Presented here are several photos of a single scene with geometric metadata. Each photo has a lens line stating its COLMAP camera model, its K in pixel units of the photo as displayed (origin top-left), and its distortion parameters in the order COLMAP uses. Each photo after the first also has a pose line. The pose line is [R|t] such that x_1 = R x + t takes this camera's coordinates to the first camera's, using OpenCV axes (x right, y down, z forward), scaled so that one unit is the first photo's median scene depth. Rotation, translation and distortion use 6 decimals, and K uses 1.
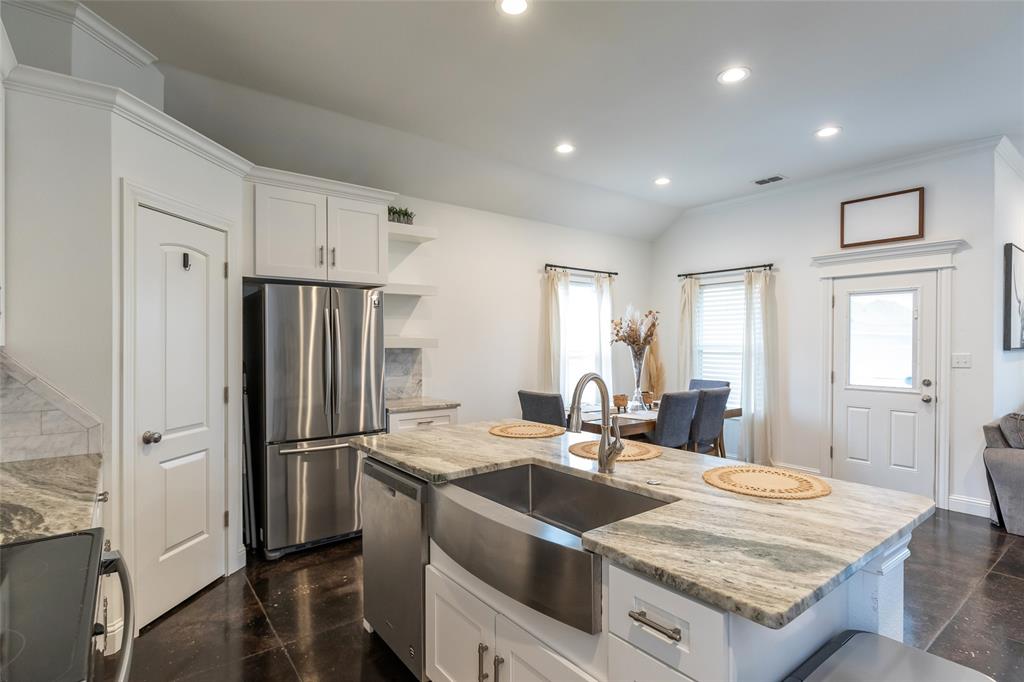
lens RADIAL K [[517.5, 0, 509.1], [0, 517.5, 346.5], [0, 0, 1]] dist [-0.003285, 0.000097]
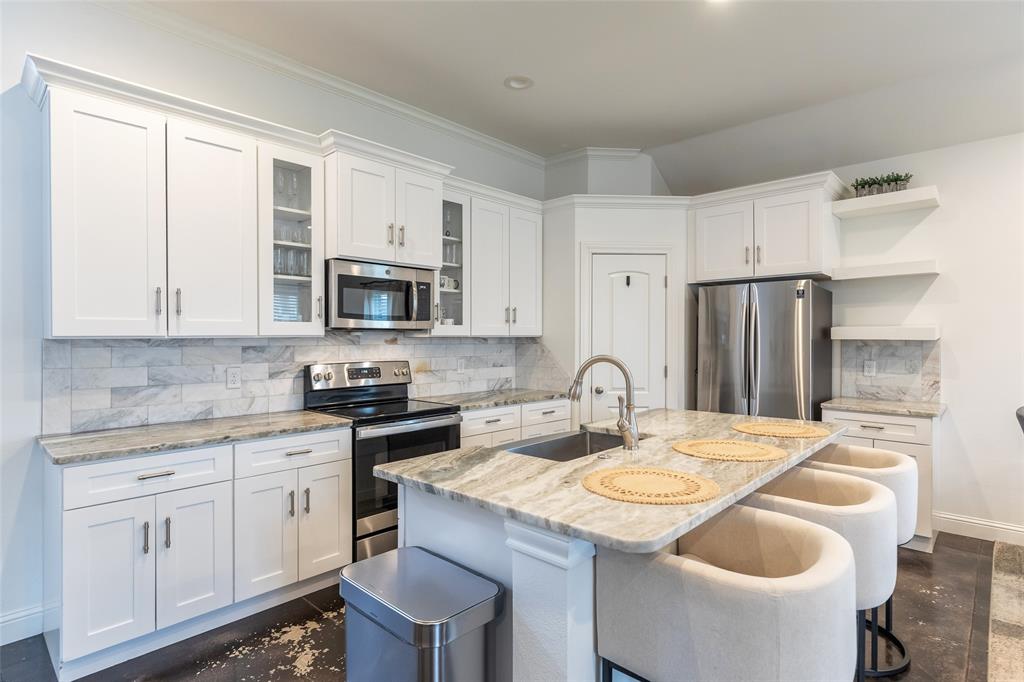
lens RADIAL K [[517.5, 0, 506.9], [0, 517.5, 338.4], [0, 0, 1]] dist [-0.003285, 0.000097]
pose [[0.168307, 0.002773, -0.985731, 0.563225], [-0.008124, 0.999966, 0.001426, 0.004870], [0.985701, 0.007769, 0.168324, 0.259125]]
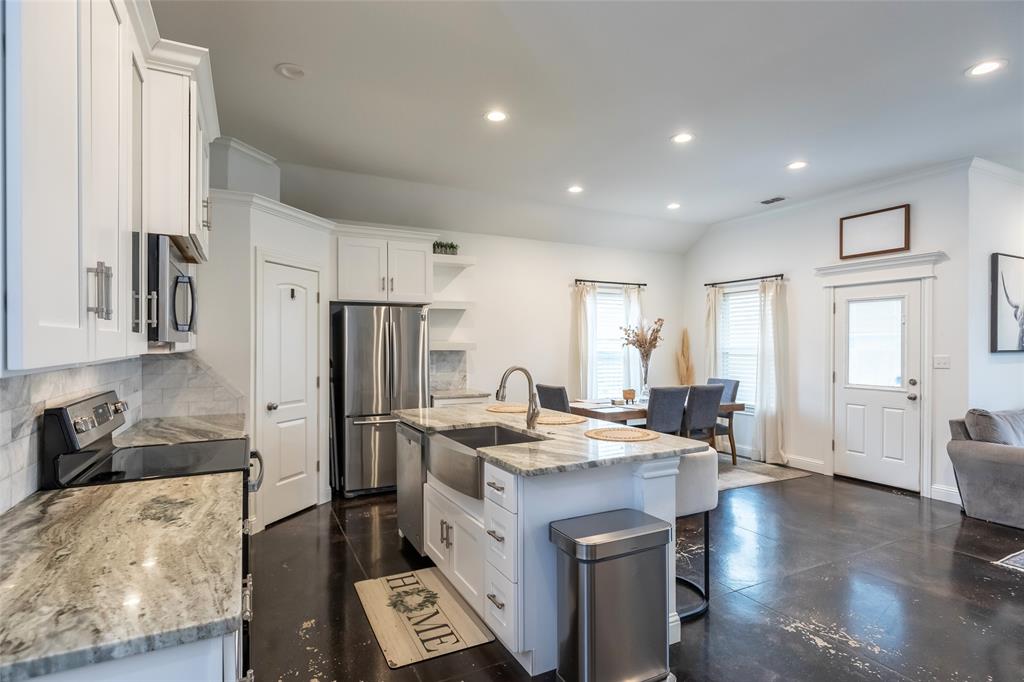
lens RADIAL K [[517.5, 0, 511.8], [0, 517.5, 347.0], [0, 0, 1]] dist [-0.003285, 0.000097]
pose [[0.984607, -0.001184, -0.174776, 0.188217], [0.000475, 0.999992, -0.004094, -0.000152], [0.174780, 0.003948, 0.984600, -0.264778]]
